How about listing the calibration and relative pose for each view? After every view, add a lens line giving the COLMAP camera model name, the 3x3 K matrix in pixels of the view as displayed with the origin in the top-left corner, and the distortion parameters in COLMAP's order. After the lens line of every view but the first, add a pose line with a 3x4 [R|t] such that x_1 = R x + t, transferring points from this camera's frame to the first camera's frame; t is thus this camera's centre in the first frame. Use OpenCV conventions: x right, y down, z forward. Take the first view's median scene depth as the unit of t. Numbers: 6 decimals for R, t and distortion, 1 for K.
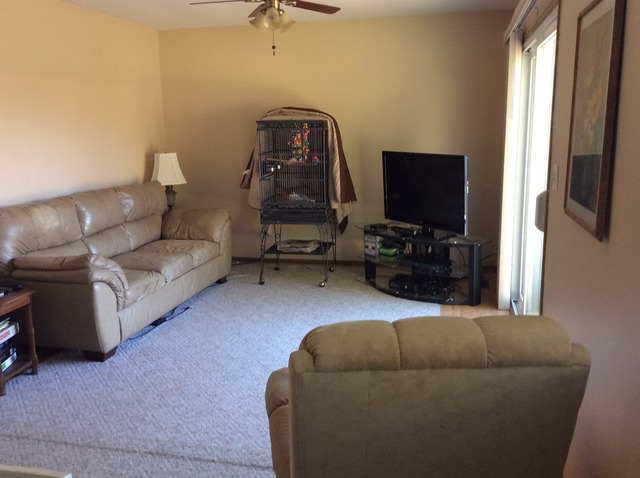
lens RADIAL K [[578.3, 0, 320.3], [0, 578.3, 239.2], [0, 0, 1]] dist [0.043076, -0.020175]
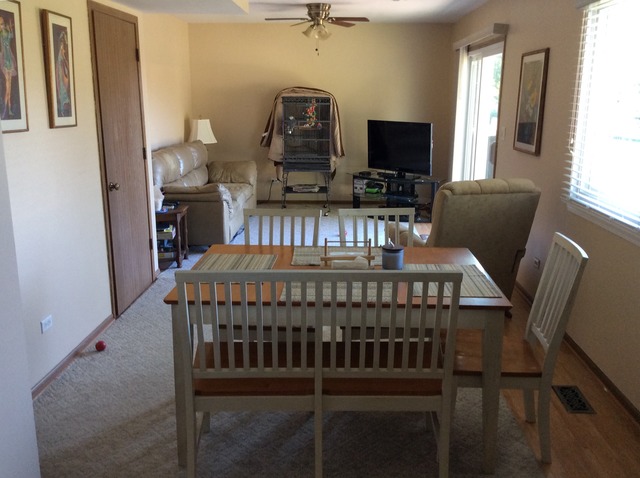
lens RADIAL K [[578.3, 0, 320.1], [0, 578.3, 238.8], [0, 0, 1]] dist [0.043076, -0.020175]
pose [[0.982514, -0.024716, 0.184539, -0.277340], [0.015930, 0.998675, 0.048939, 0.068839], [-0.185504, -0.045144, 0.981606, -0.395227]]
